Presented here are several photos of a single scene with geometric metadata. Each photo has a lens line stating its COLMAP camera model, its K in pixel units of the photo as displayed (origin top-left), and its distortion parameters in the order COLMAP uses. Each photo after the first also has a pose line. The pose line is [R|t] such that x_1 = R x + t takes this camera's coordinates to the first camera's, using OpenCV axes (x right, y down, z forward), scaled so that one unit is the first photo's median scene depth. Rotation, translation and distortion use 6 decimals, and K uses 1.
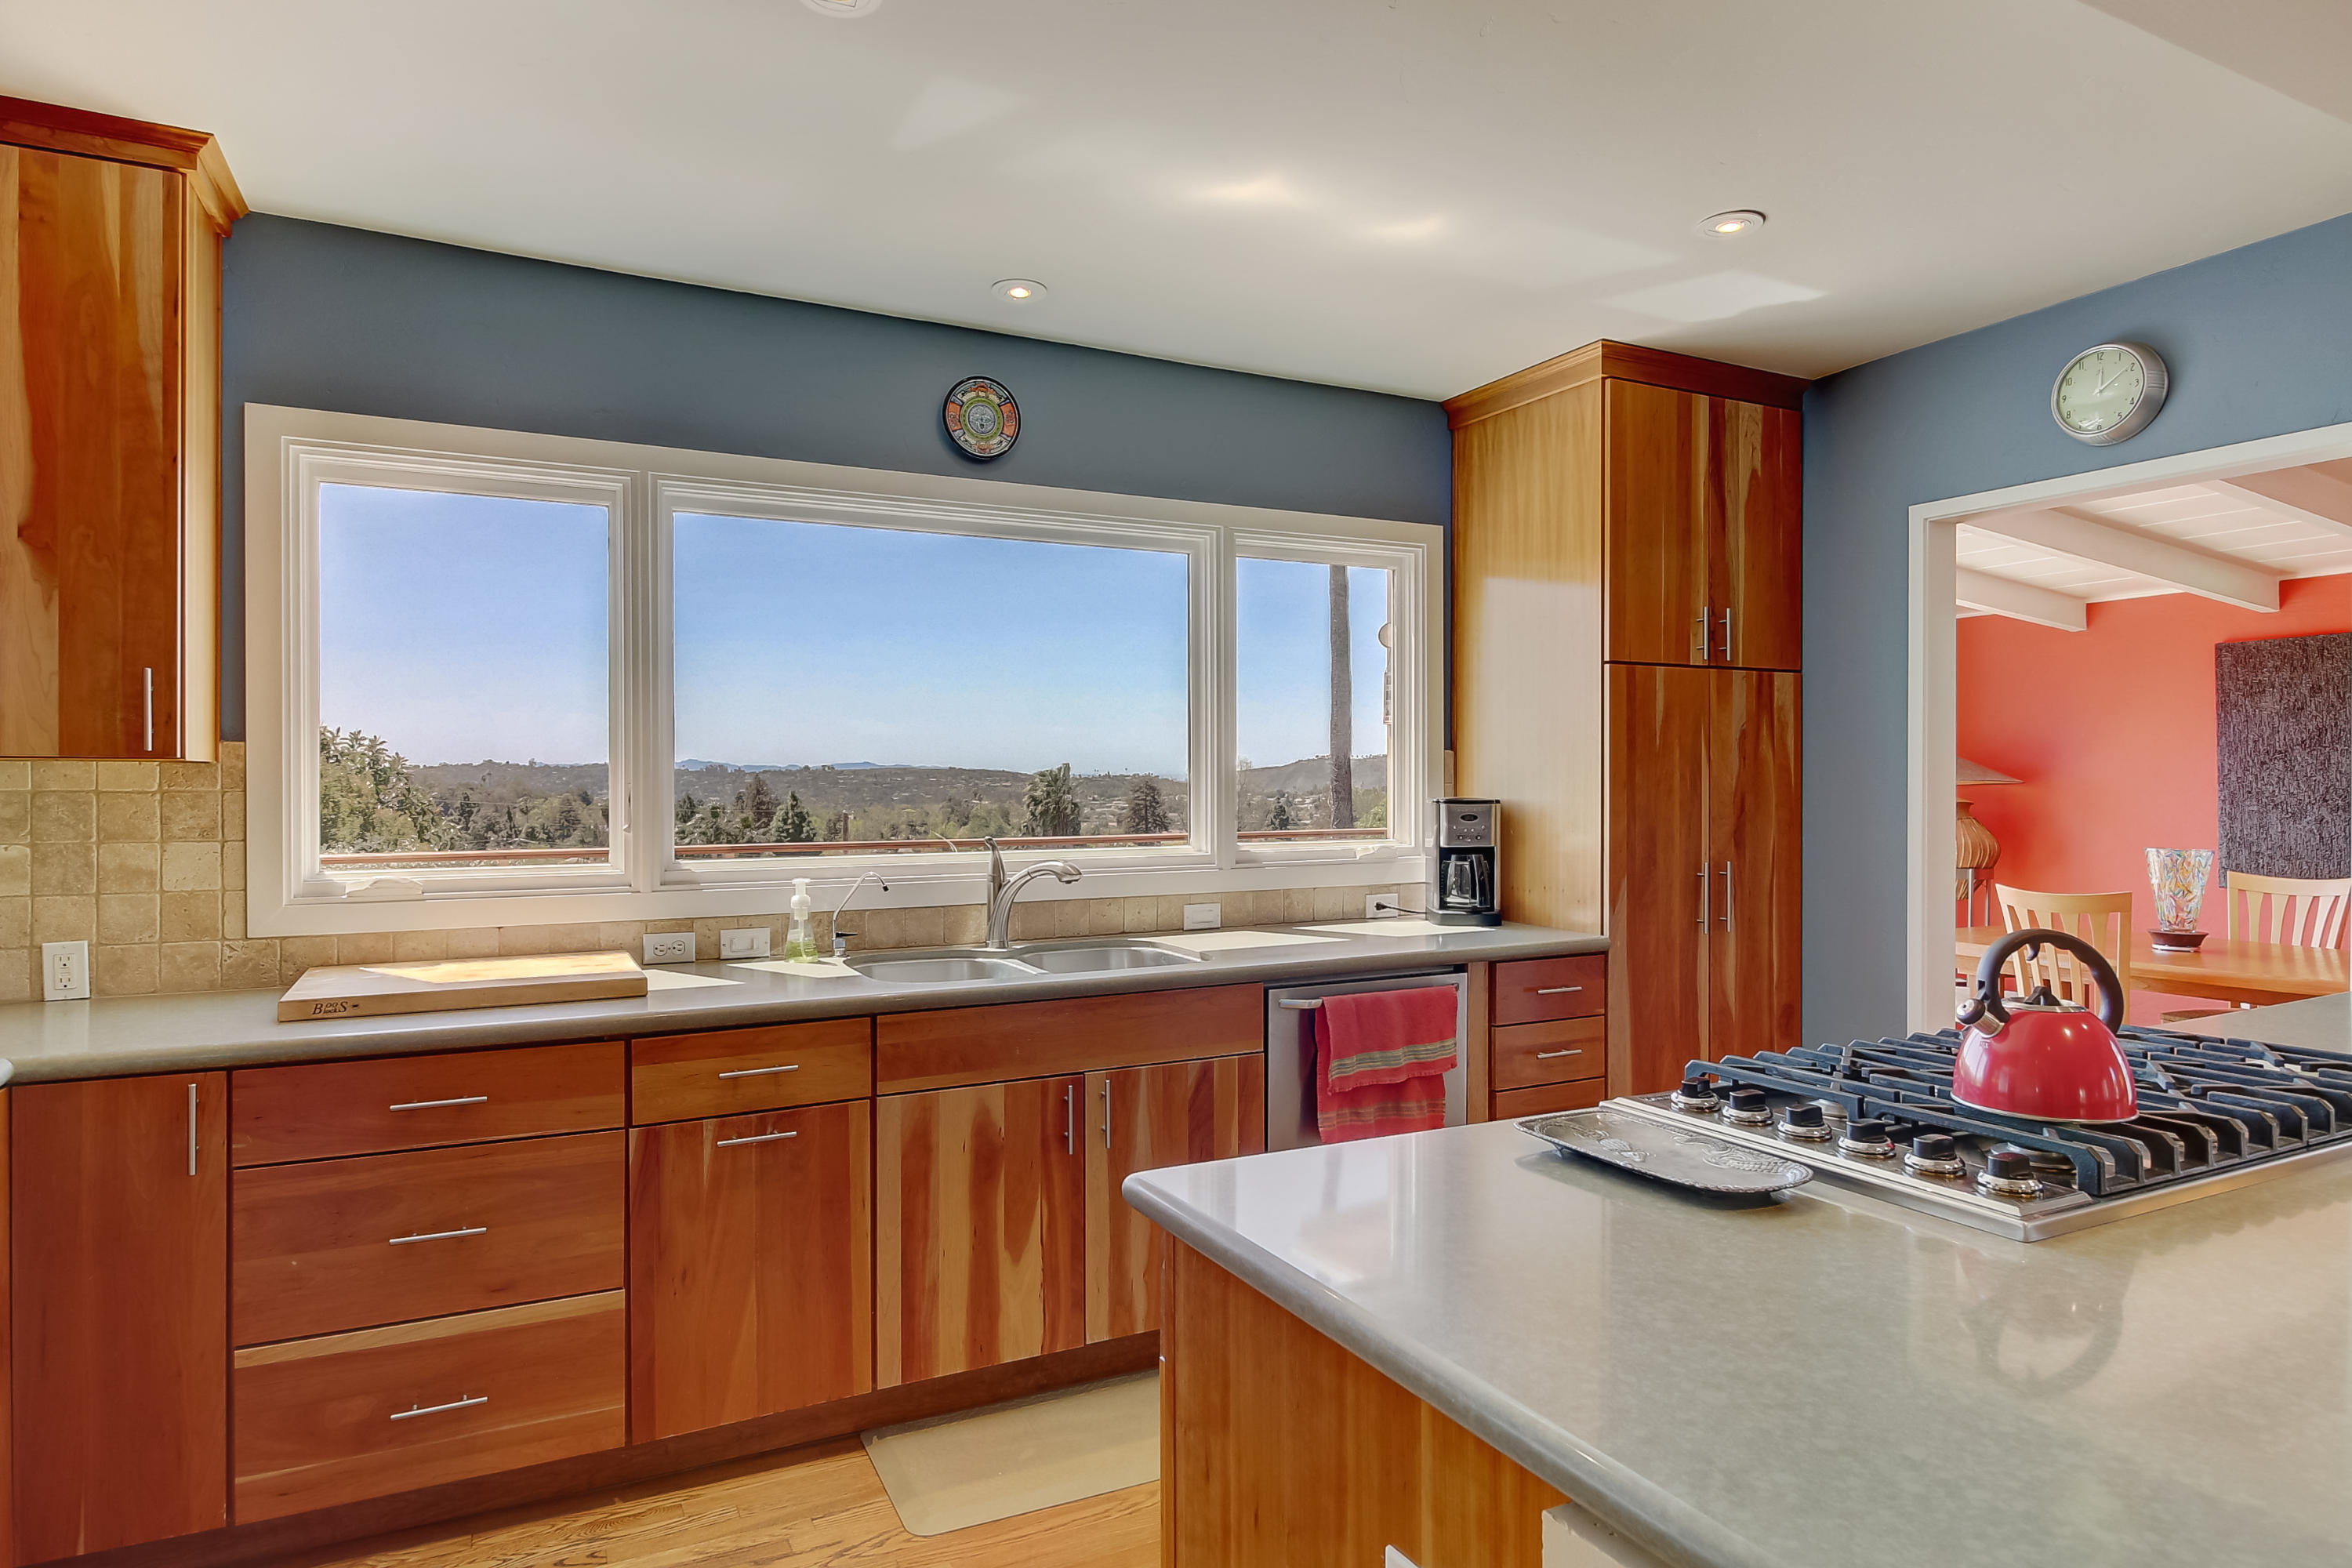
lens RADIAL K [[1345.9, 0, 1185.8], [0, 1345.9, 775.6], [0, 0, 1]] dist [0.002587, 0.000709]
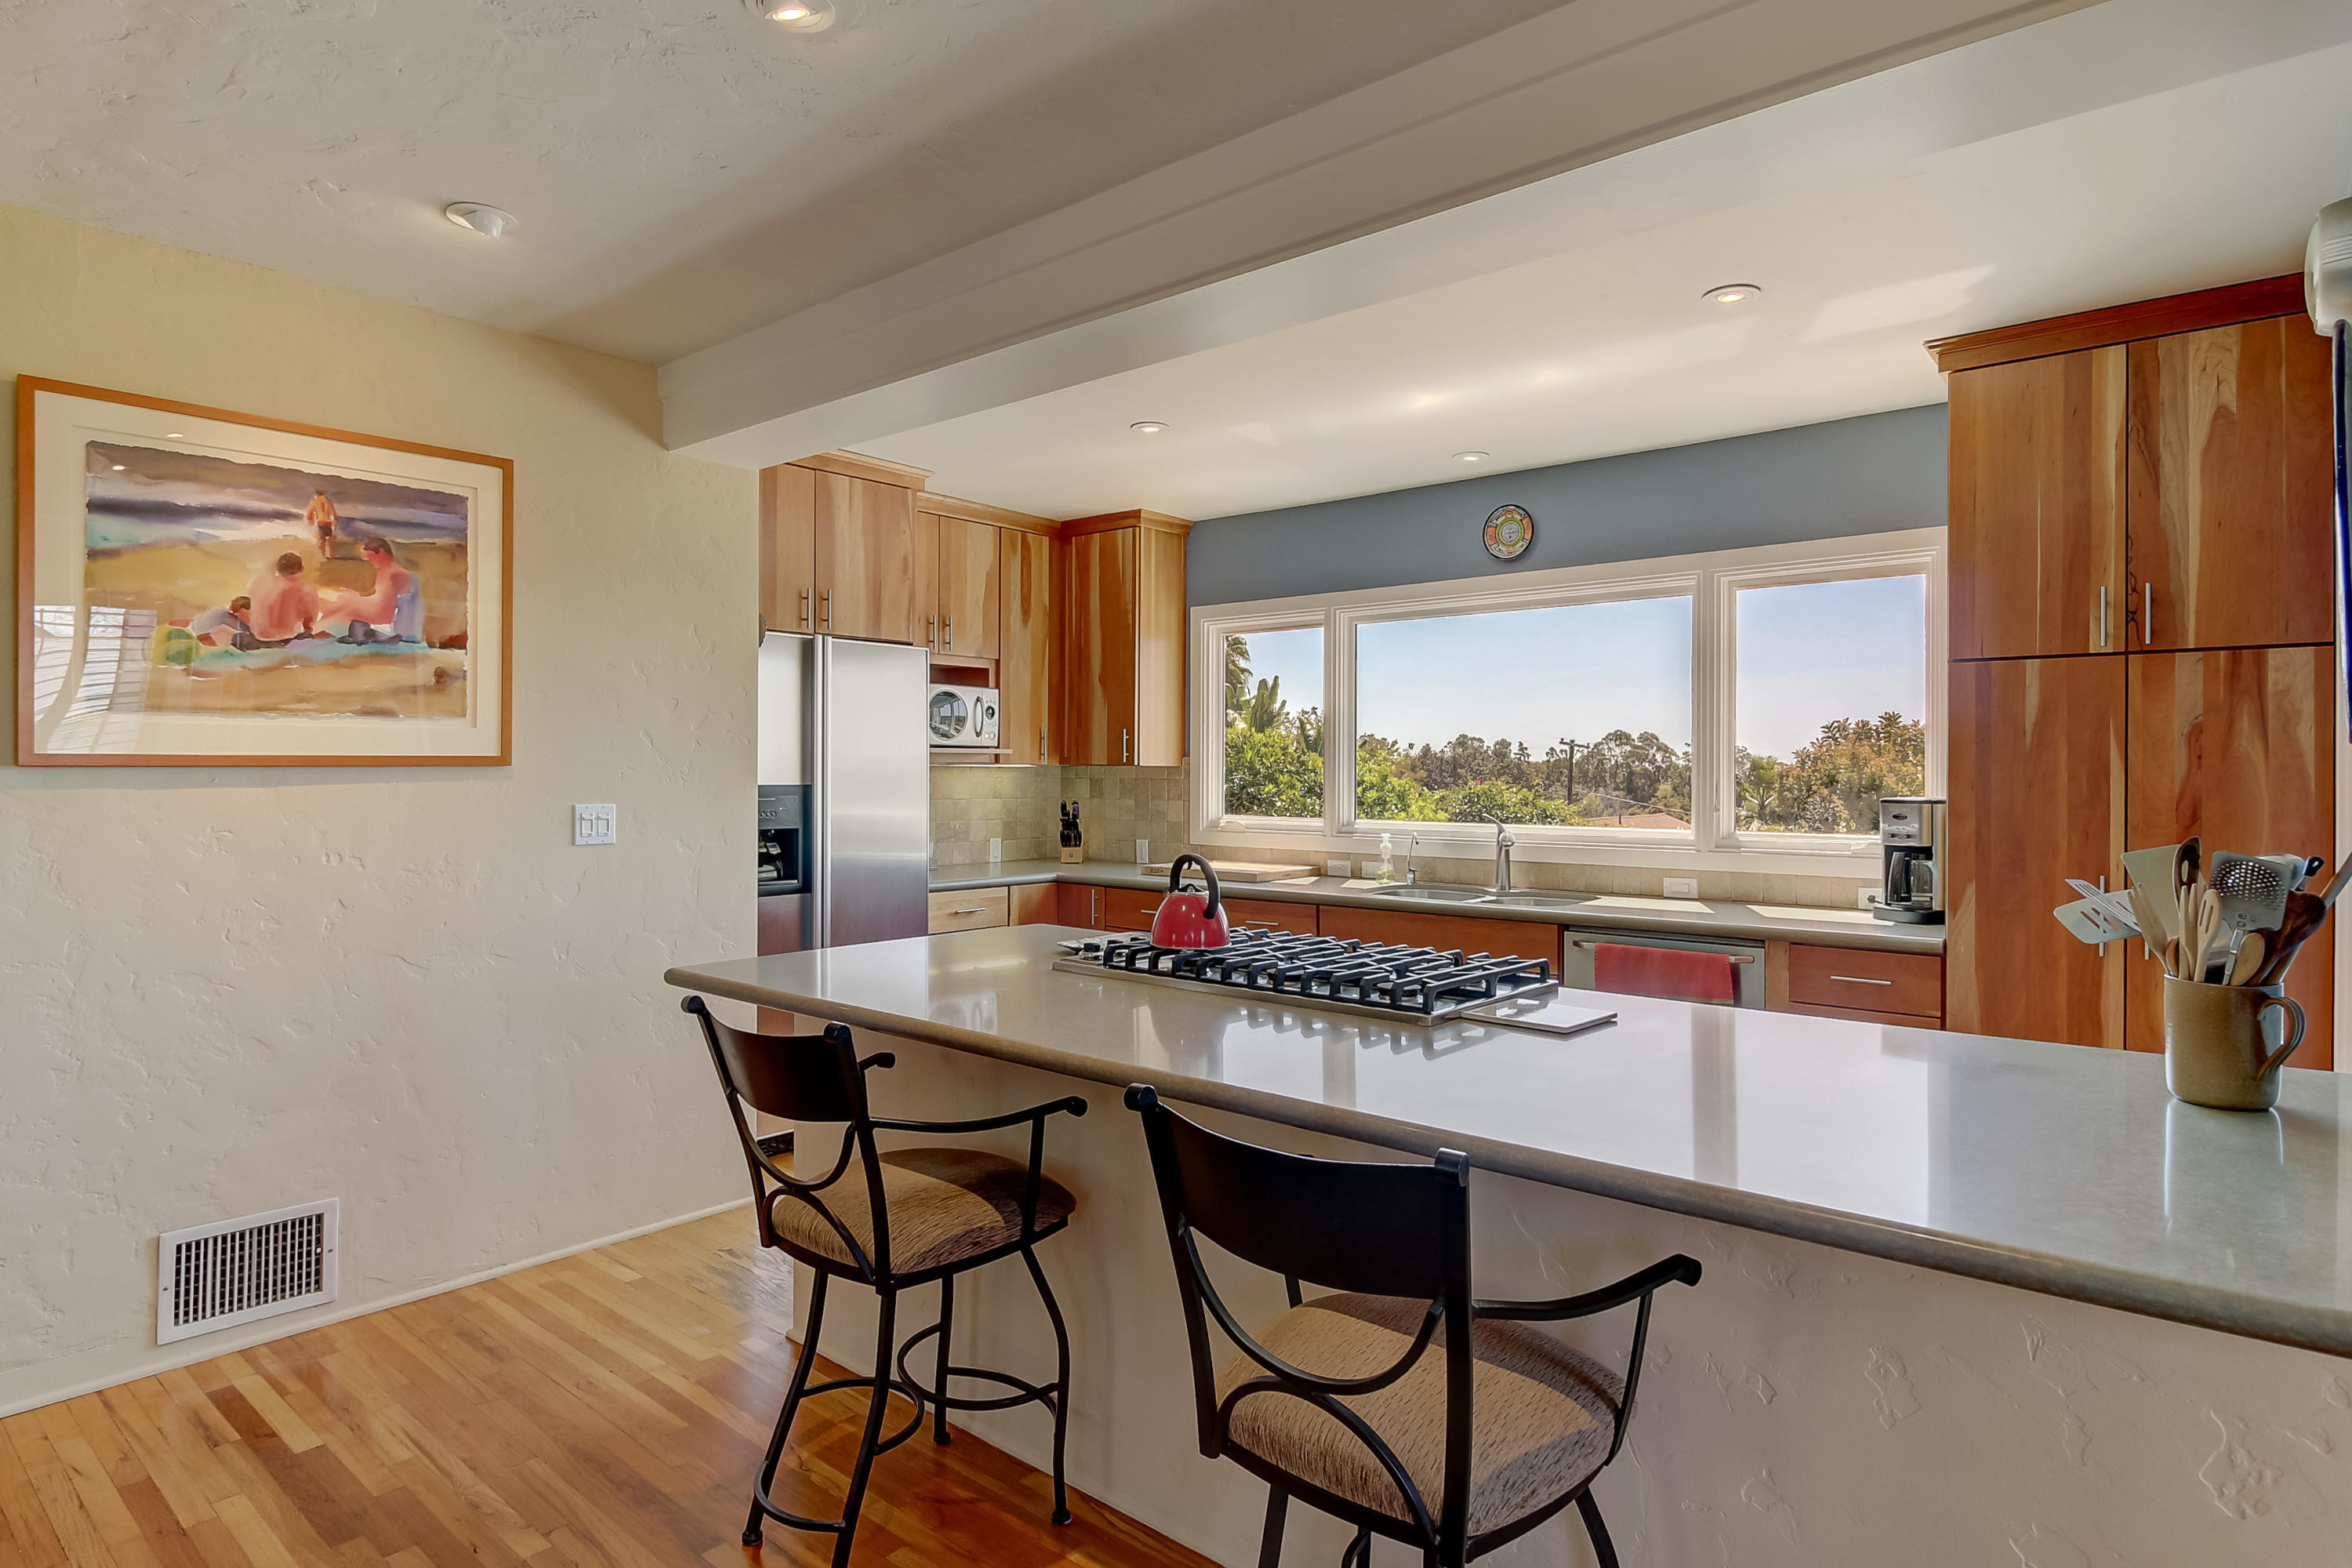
lens RADIAL K [[1290.6, 0, 1160.9], [0, 1290.6, 778.5], [0, 0, 1]] dist [-0.005018, -0.002853]
pose [[0.373951, 0.007853, -0.927415, 0.959452], [-0.003958, 0.999969, 0.006872, -0.002862], [0.927440, 0.001101, 0.373970, 0.108974]]
